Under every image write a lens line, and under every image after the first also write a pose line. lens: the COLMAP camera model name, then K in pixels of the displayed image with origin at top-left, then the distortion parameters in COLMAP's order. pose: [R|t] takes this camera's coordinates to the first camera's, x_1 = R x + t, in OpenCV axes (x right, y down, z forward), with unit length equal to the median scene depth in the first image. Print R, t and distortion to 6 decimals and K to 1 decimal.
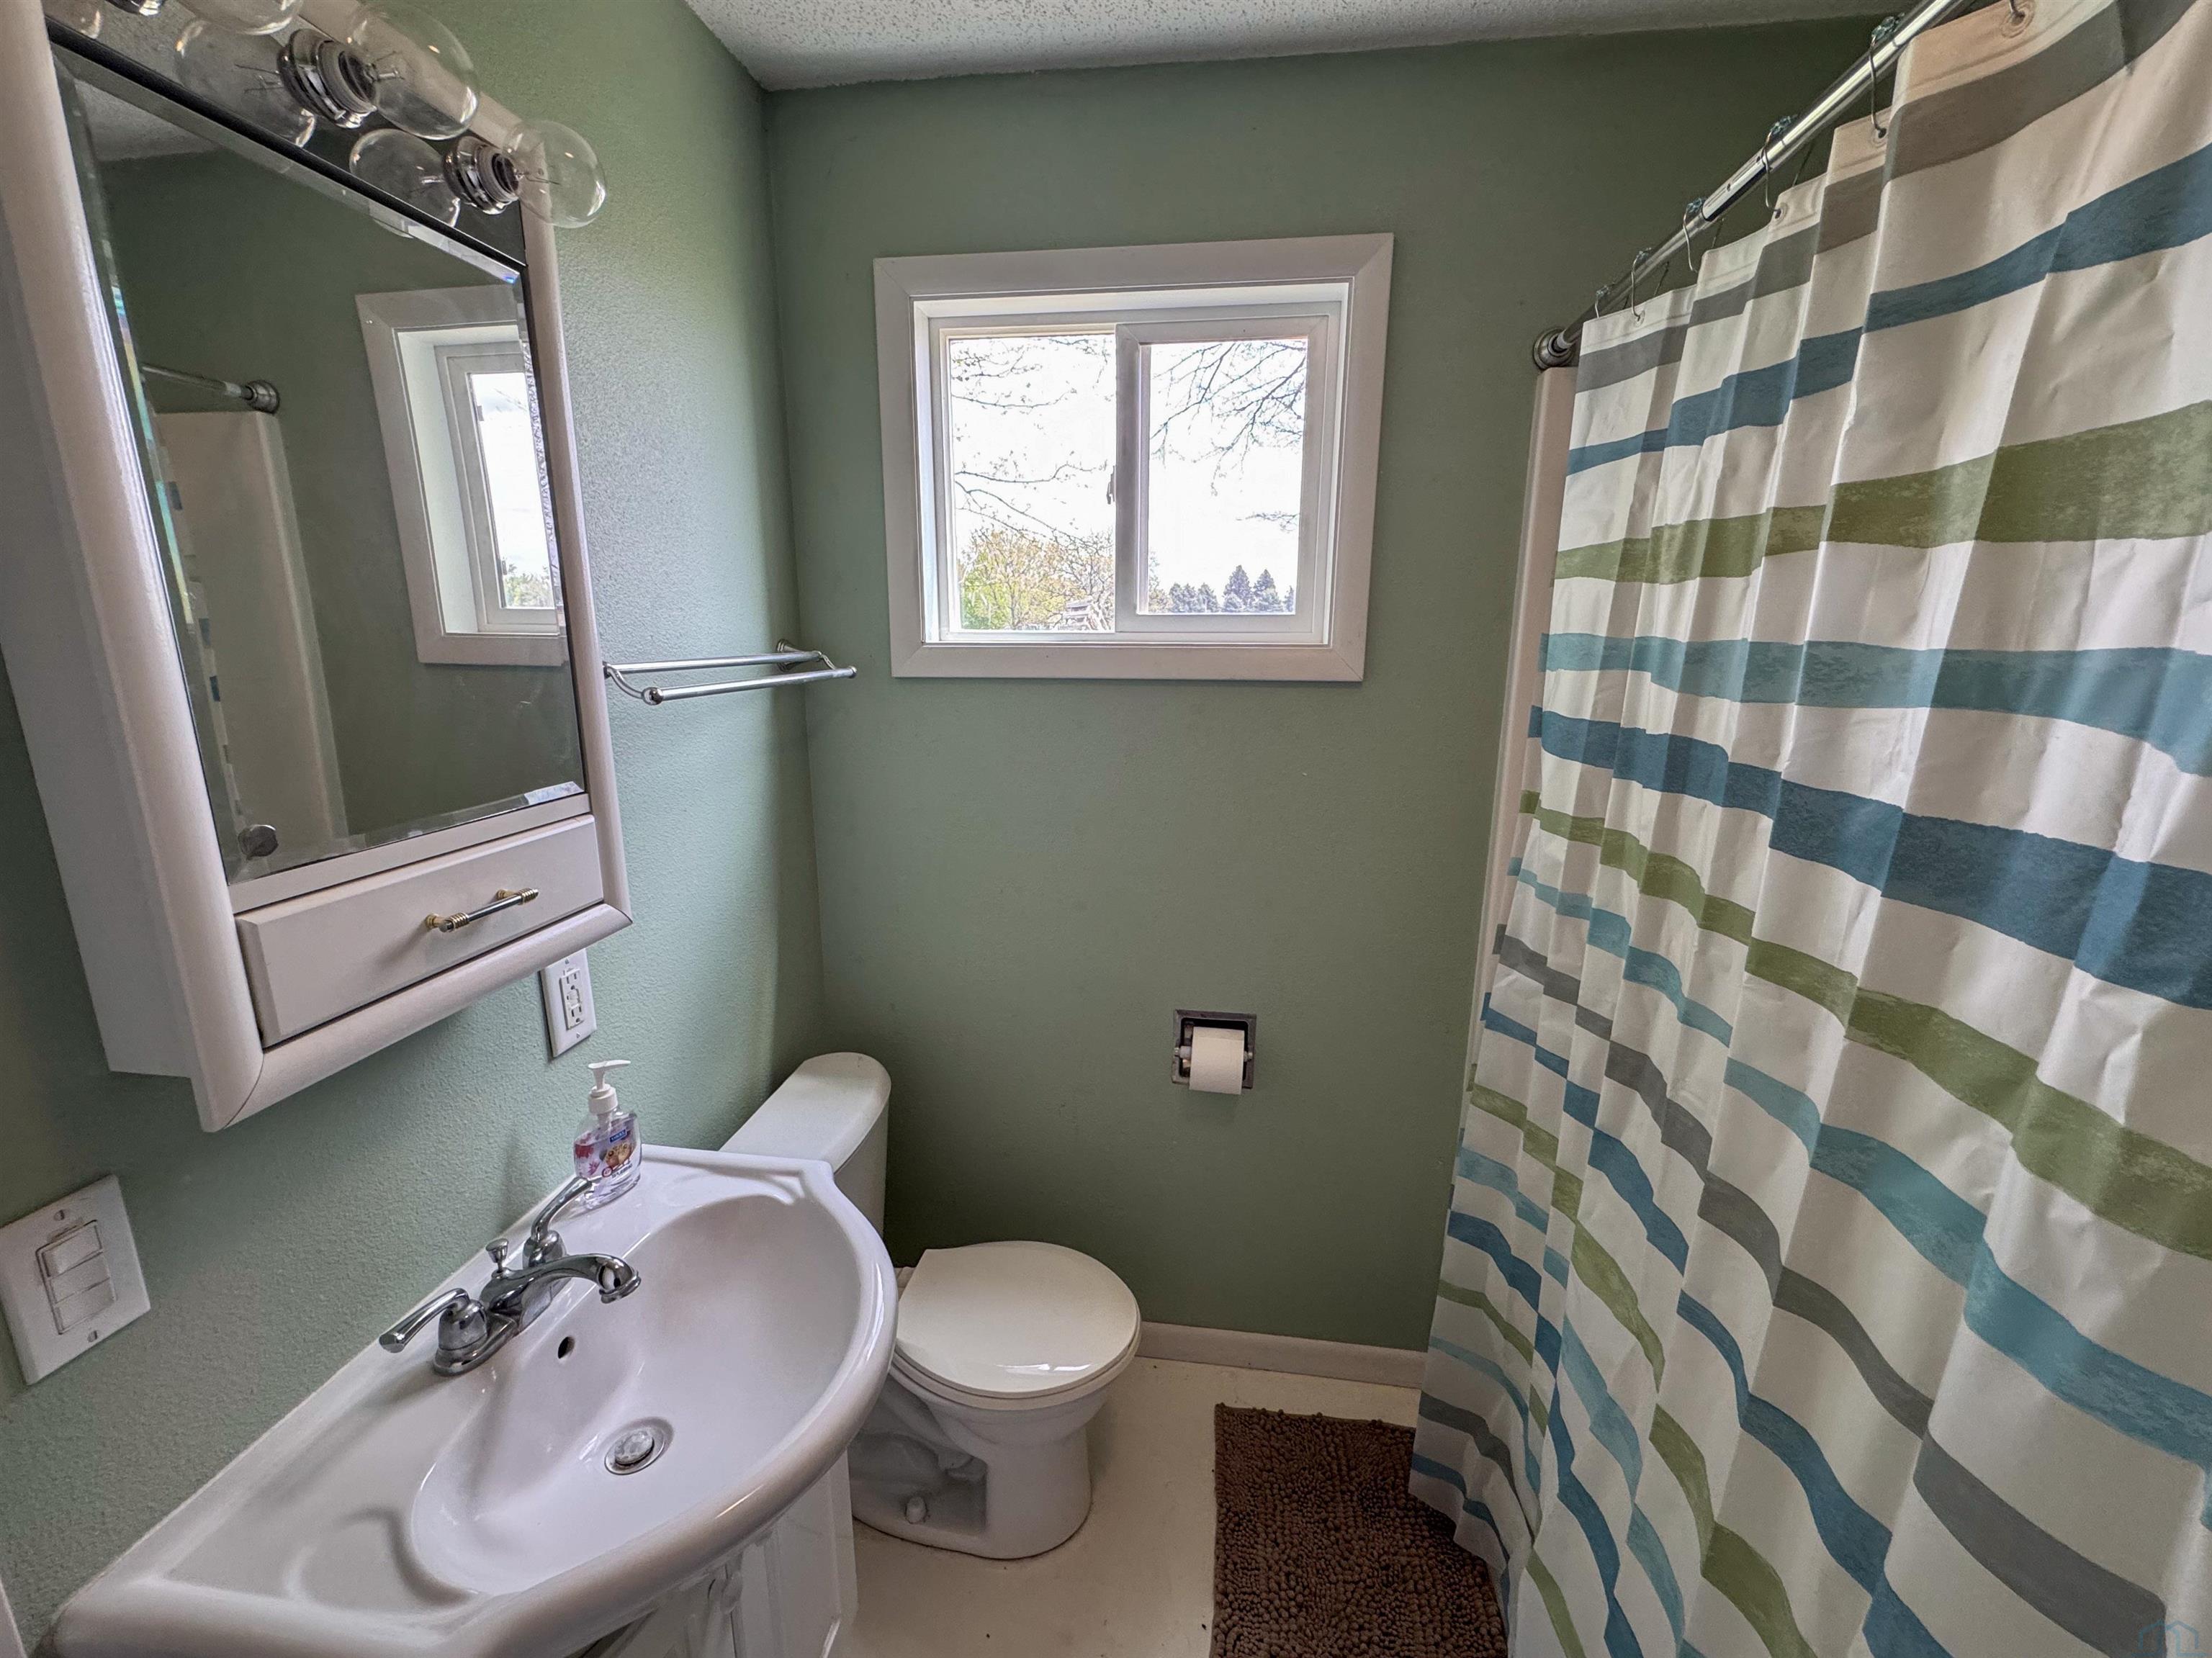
lens RADIAL K [[895.1, 0, 1106.0], [0, 895.1, 829.0], [0, 0, 1]] dist [0.000822, 0.000204]
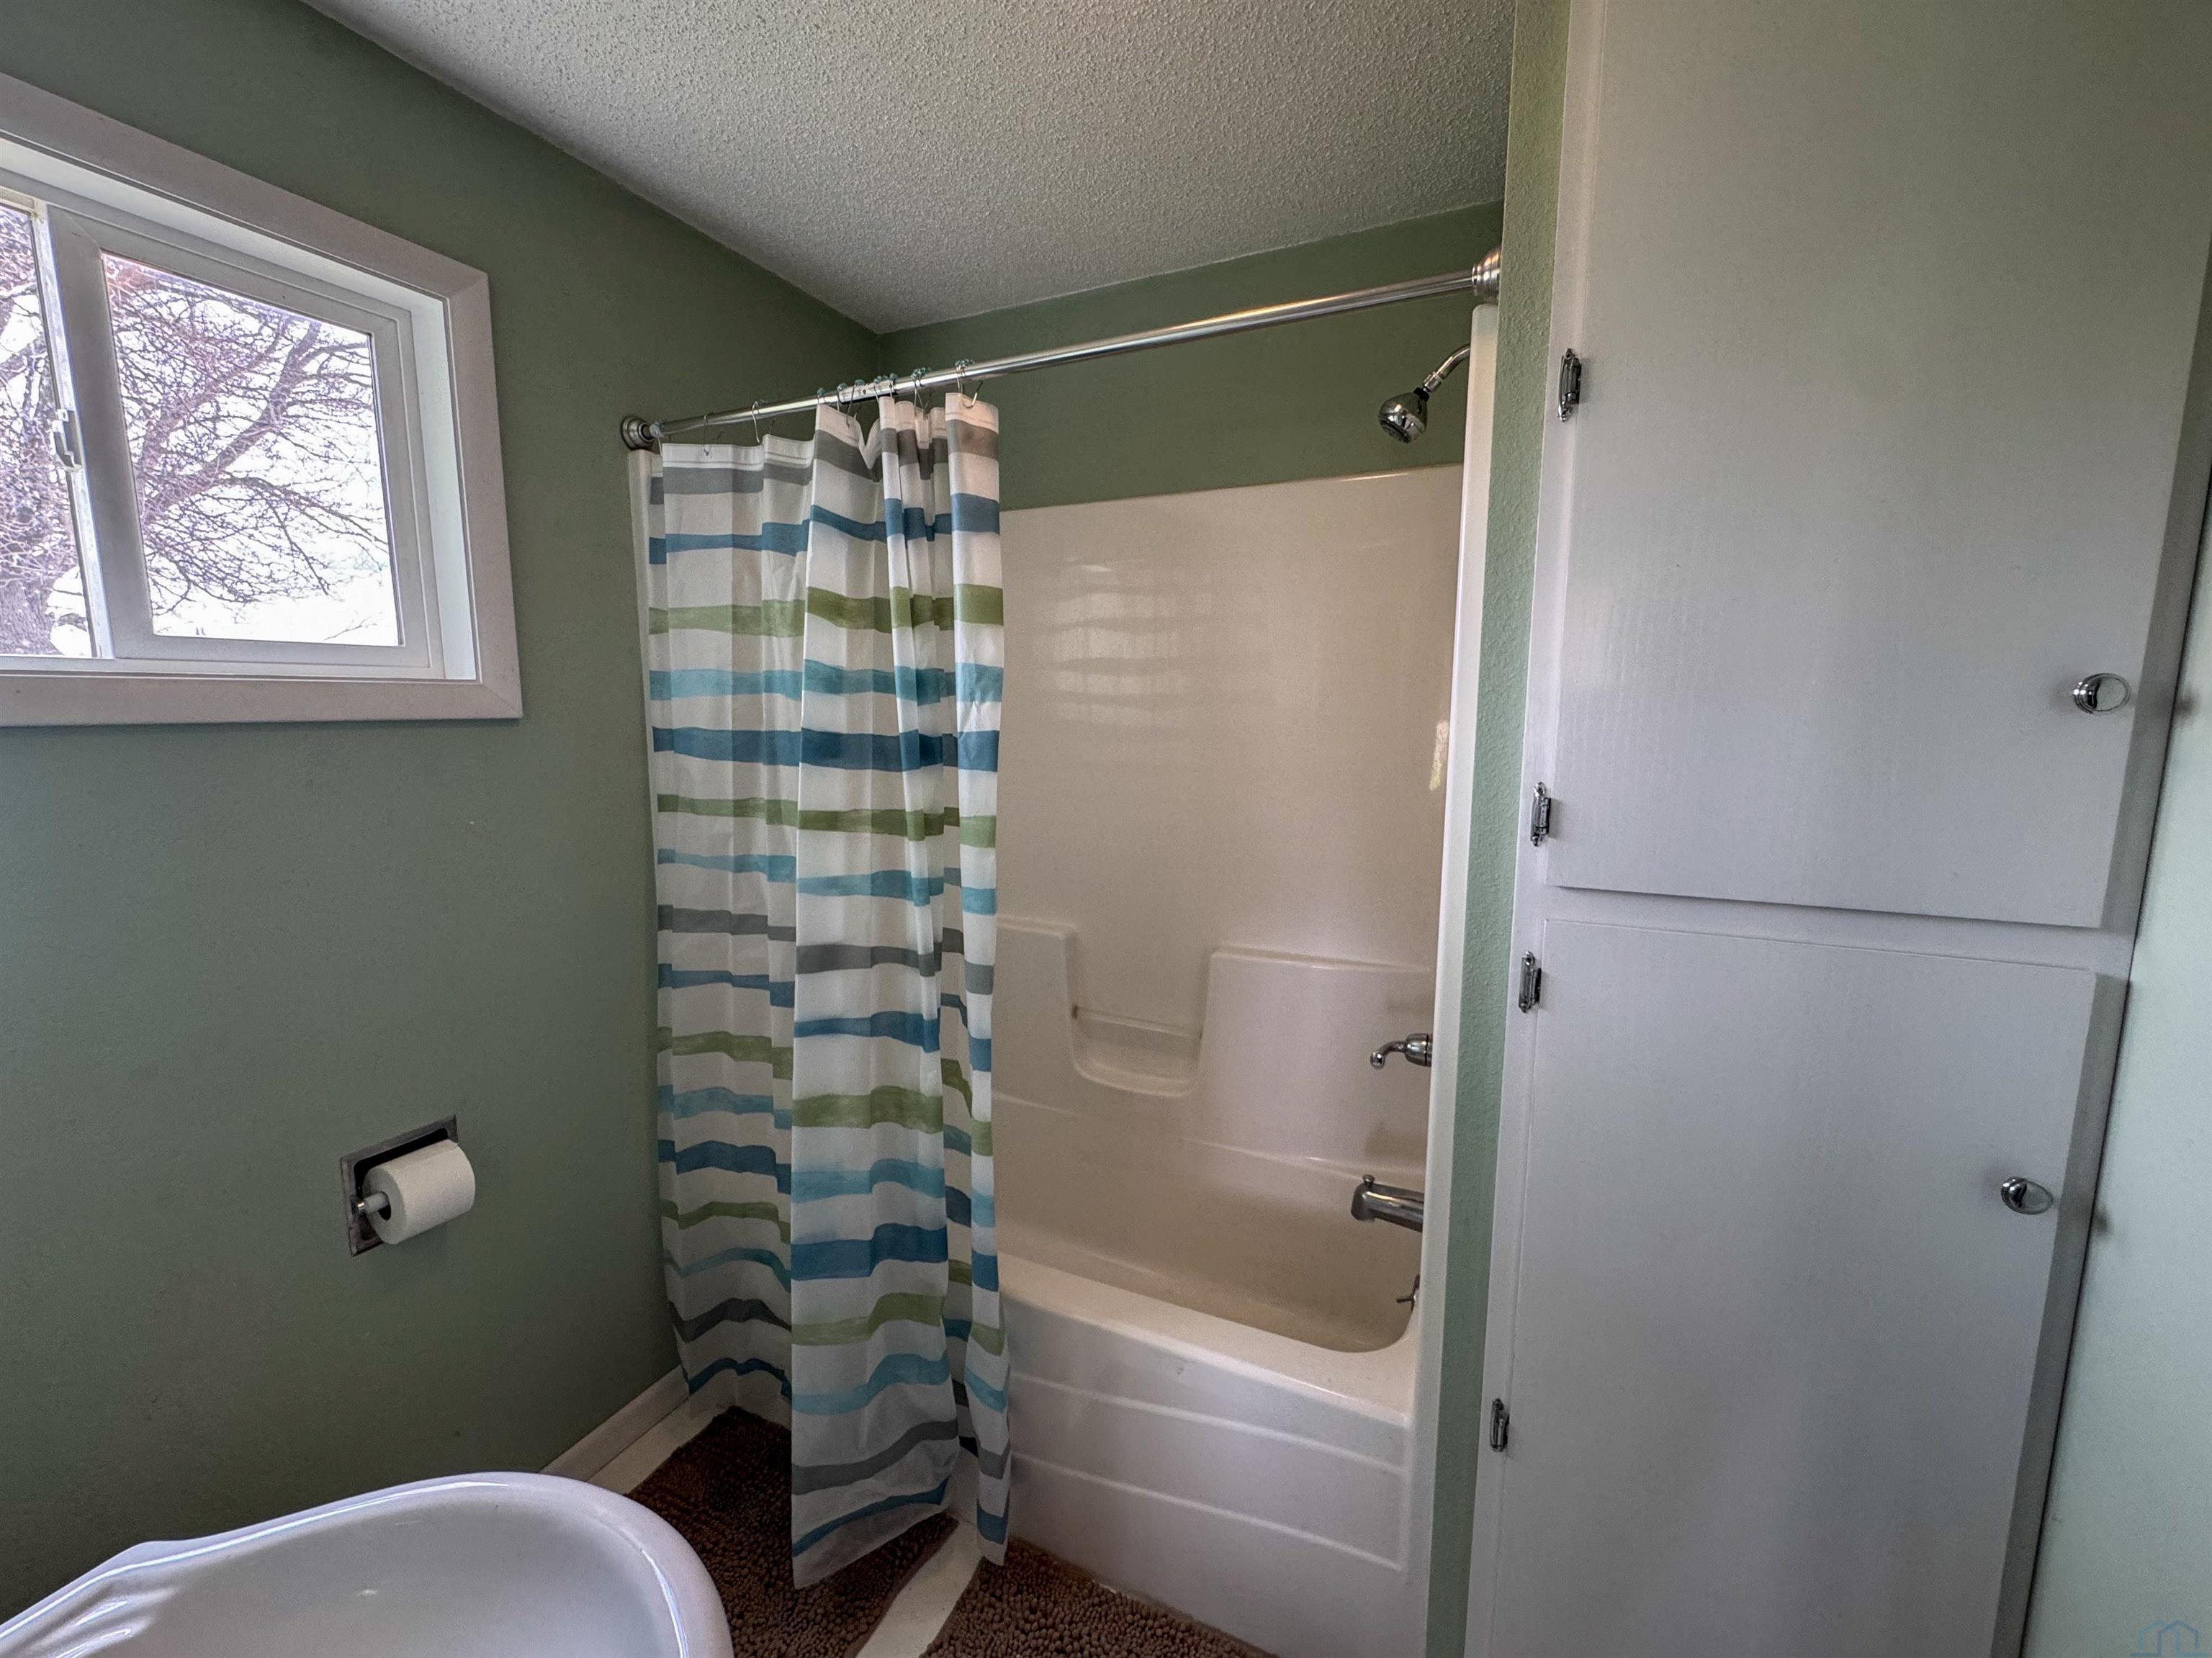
lens RADIAL K [[895.1, 0, 1106.0], [0, 895.1, 829.0], [0, 0, 1]] dist [0.000822, 0.000204]
pose [[-0.047278, -0.171086, 0.984121, -0.894319], [0.201296, 0.963378, 0.177150, -0.103281], [-0.978389, 0.206475, -0.011107, 0.473503]]
